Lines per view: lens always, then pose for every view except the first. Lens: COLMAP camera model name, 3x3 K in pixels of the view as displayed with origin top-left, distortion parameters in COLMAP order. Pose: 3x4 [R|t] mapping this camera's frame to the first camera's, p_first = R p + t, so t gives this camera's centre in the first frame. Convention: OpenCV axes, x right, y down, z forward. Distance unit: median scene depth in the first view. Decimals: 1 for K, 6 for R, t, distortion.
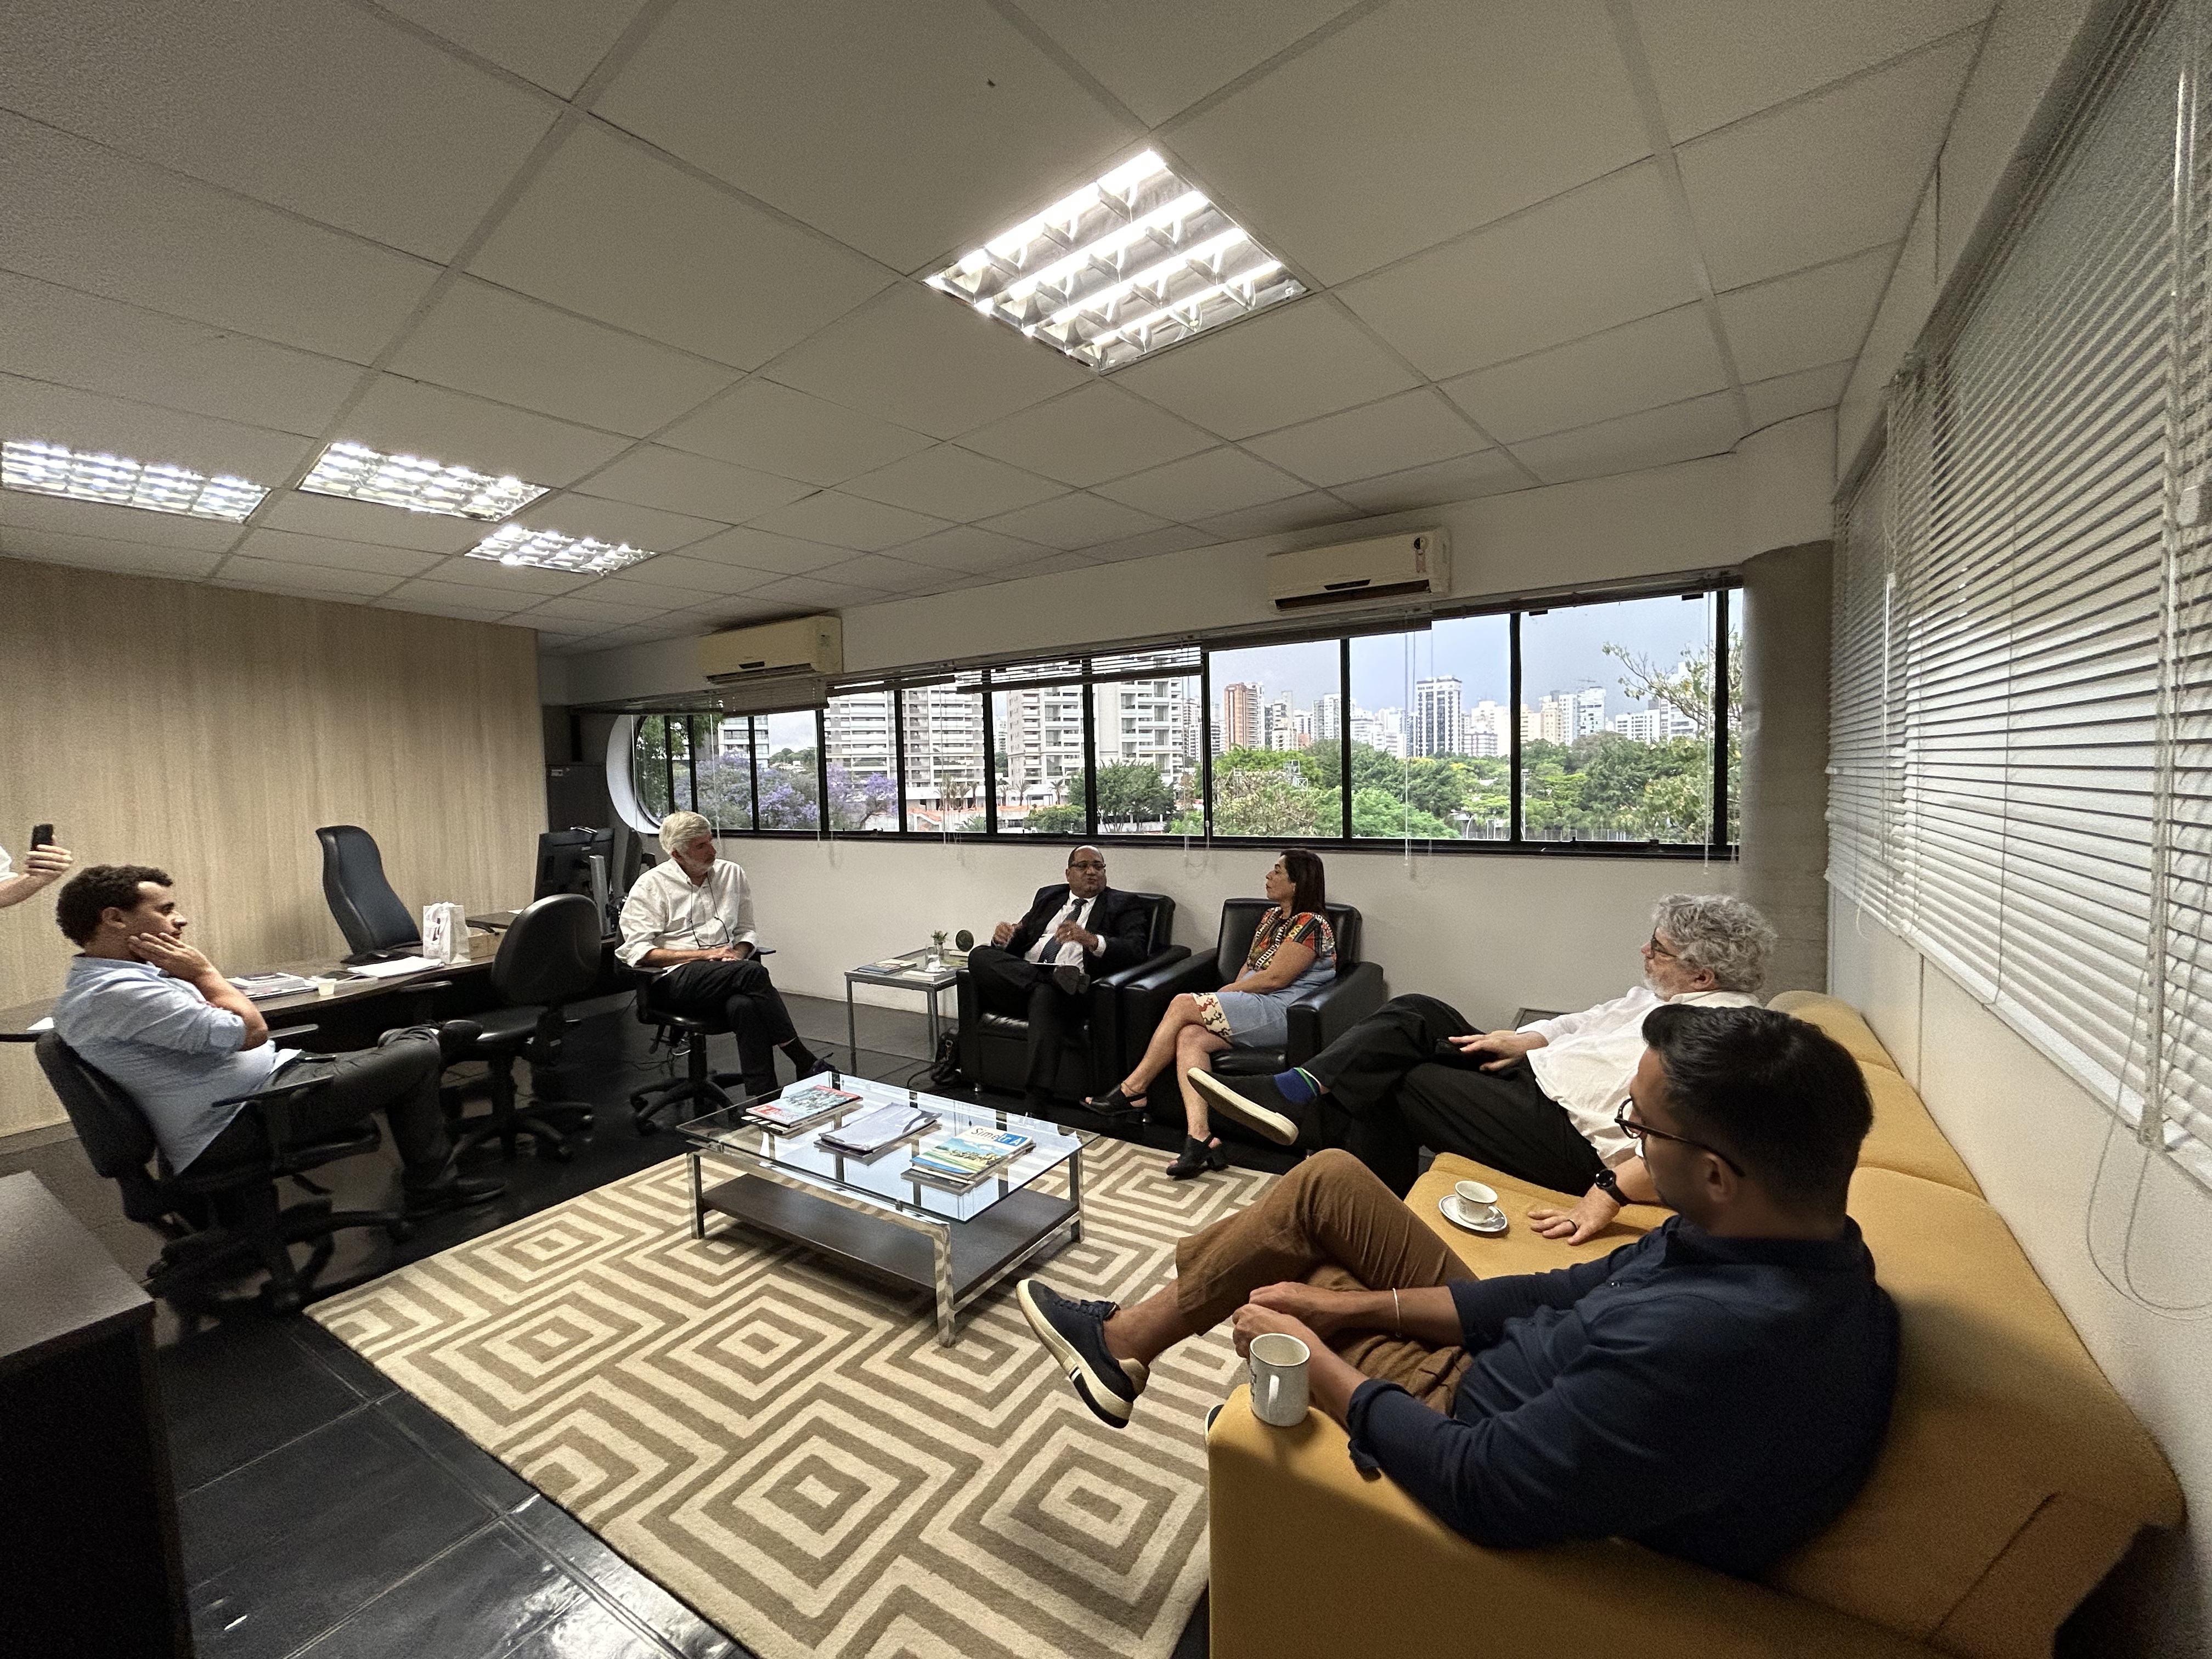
lens RADIAL K [[894.2, 0, 1106.0], [0, 894.2, 829.5], [0, 0, 1]] dist [-0.000049, 0.000027]
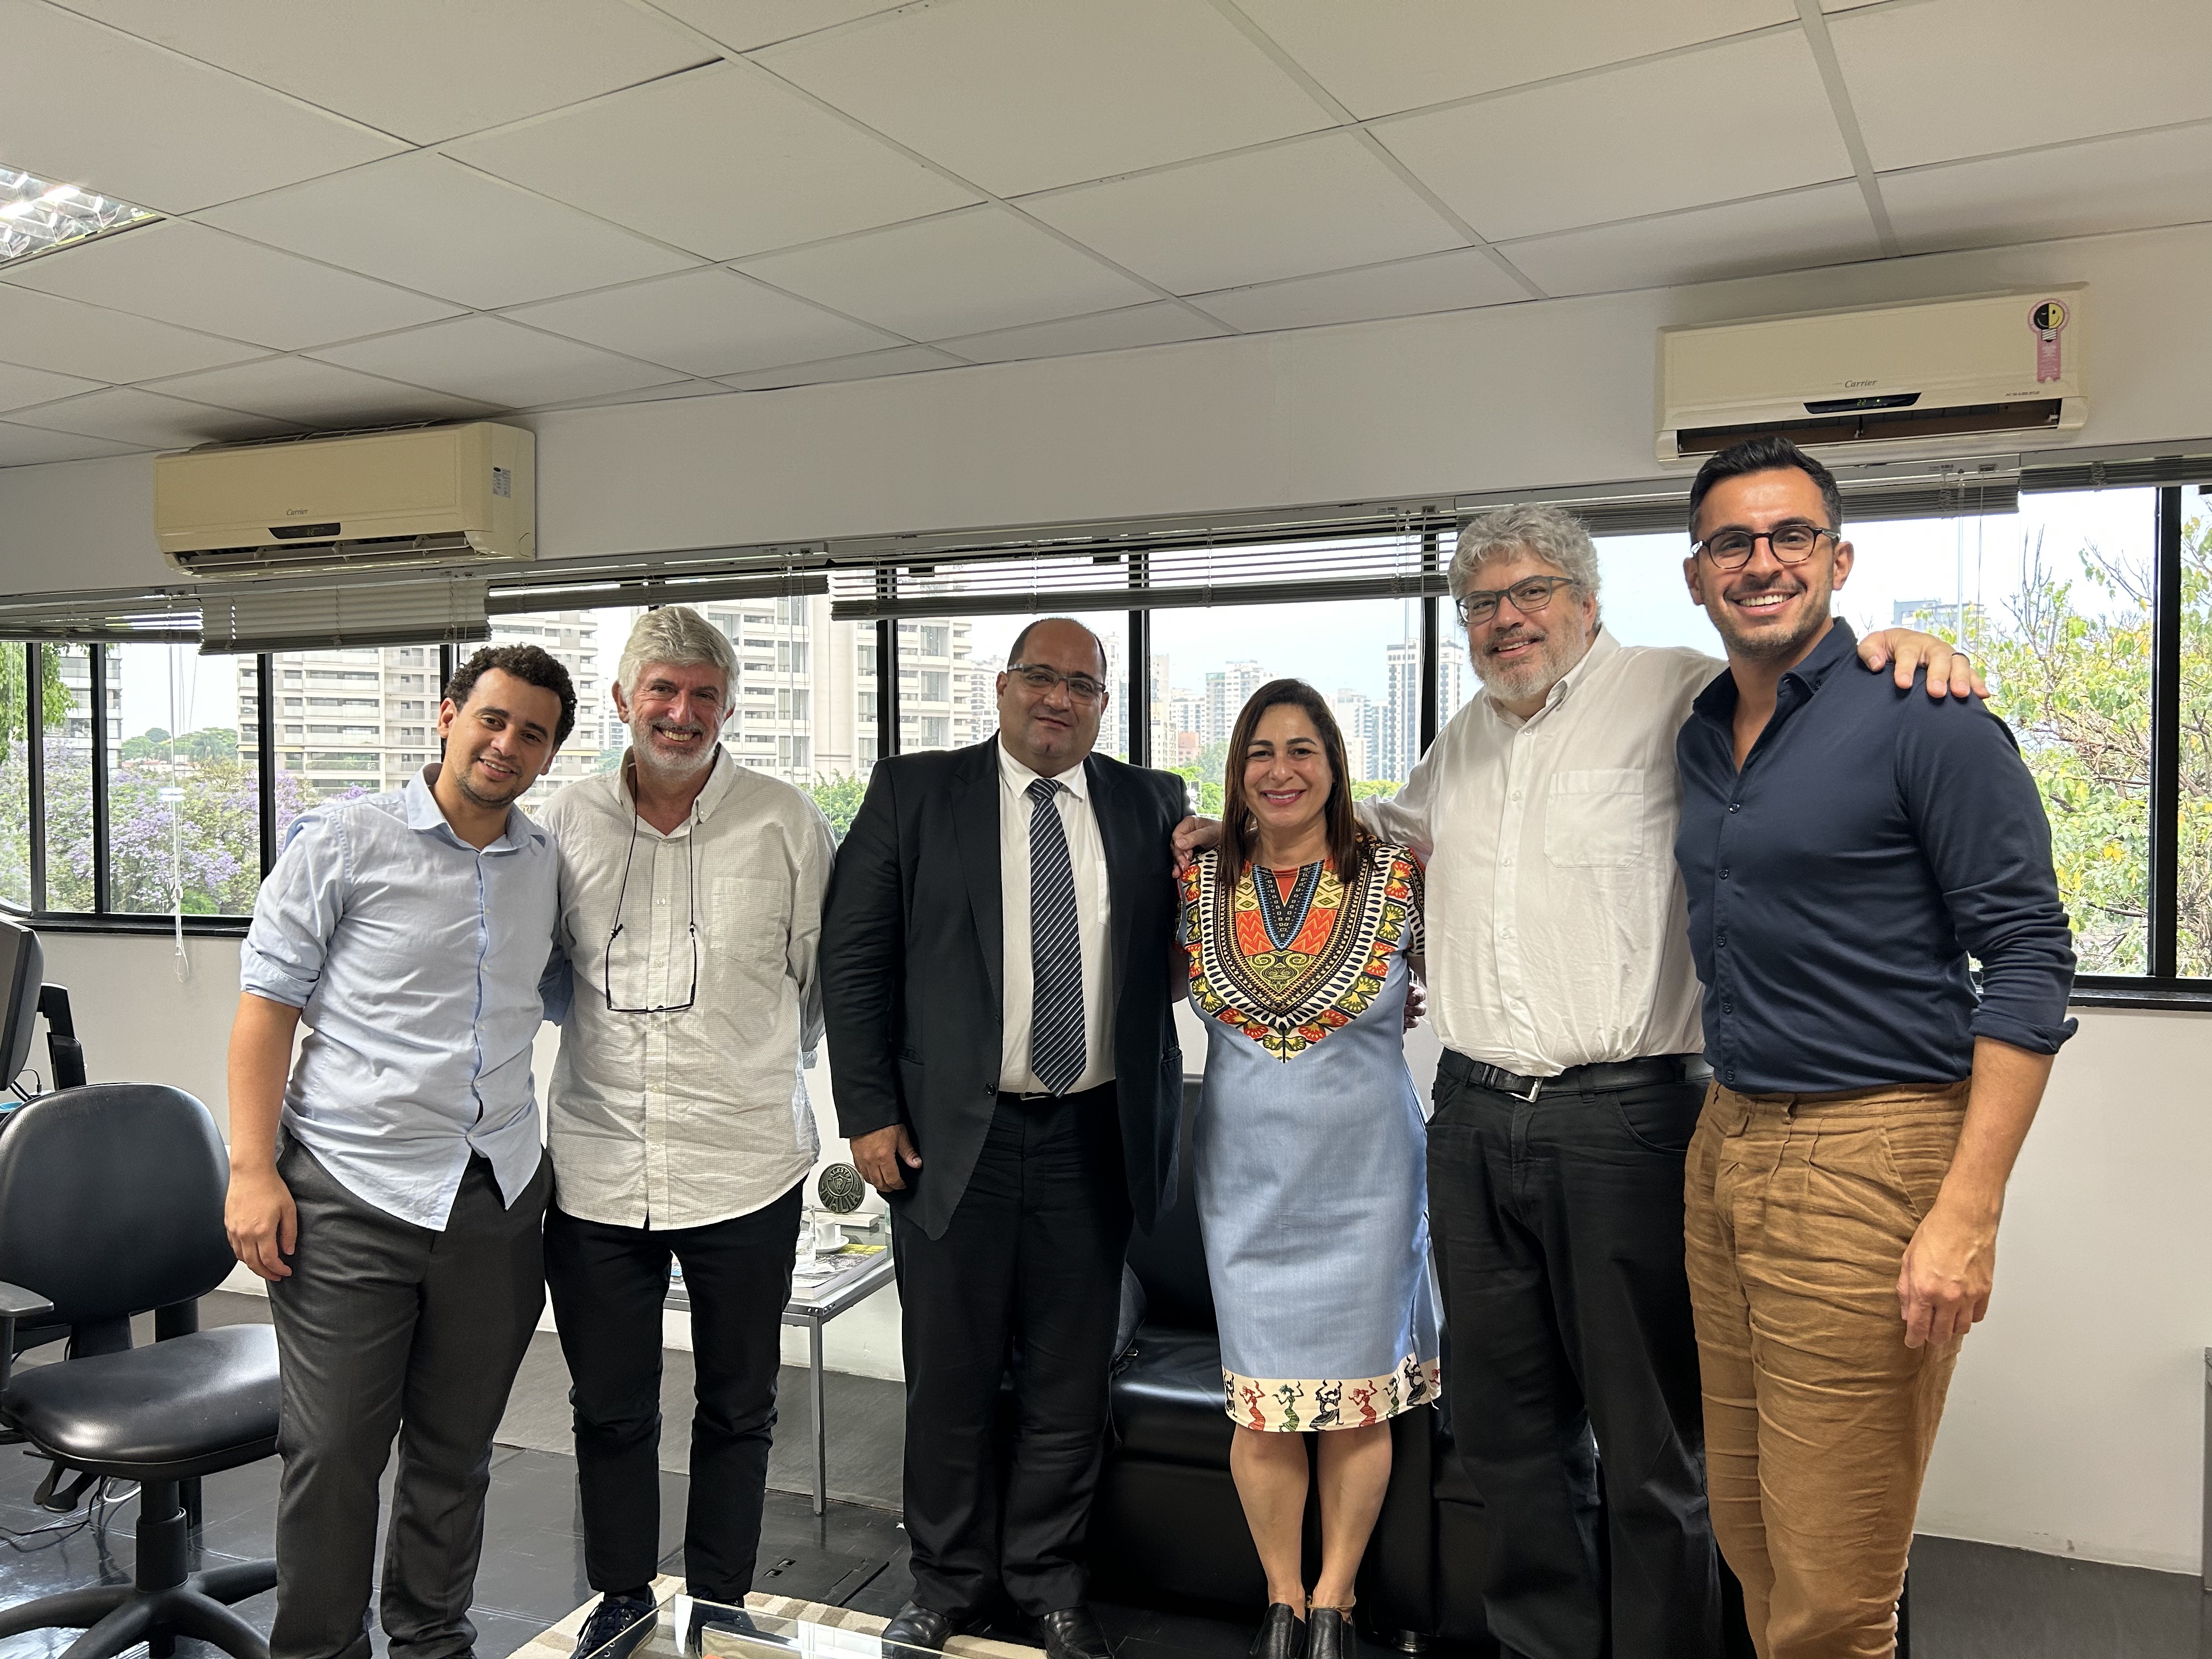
lens RADIAL K [[1698.3, 0, 1106.0], [0, 1698.3, 829.5], [0, 0, 1]] dist [0.047591, -0.005929]
pose [[0.985964, 0.020636, 0.165680, -0.174957], [-0.013128, 0.998842, -0.046286, -0.013060], [-0.166444, 0.043462, 0.985093, 0.169413]]
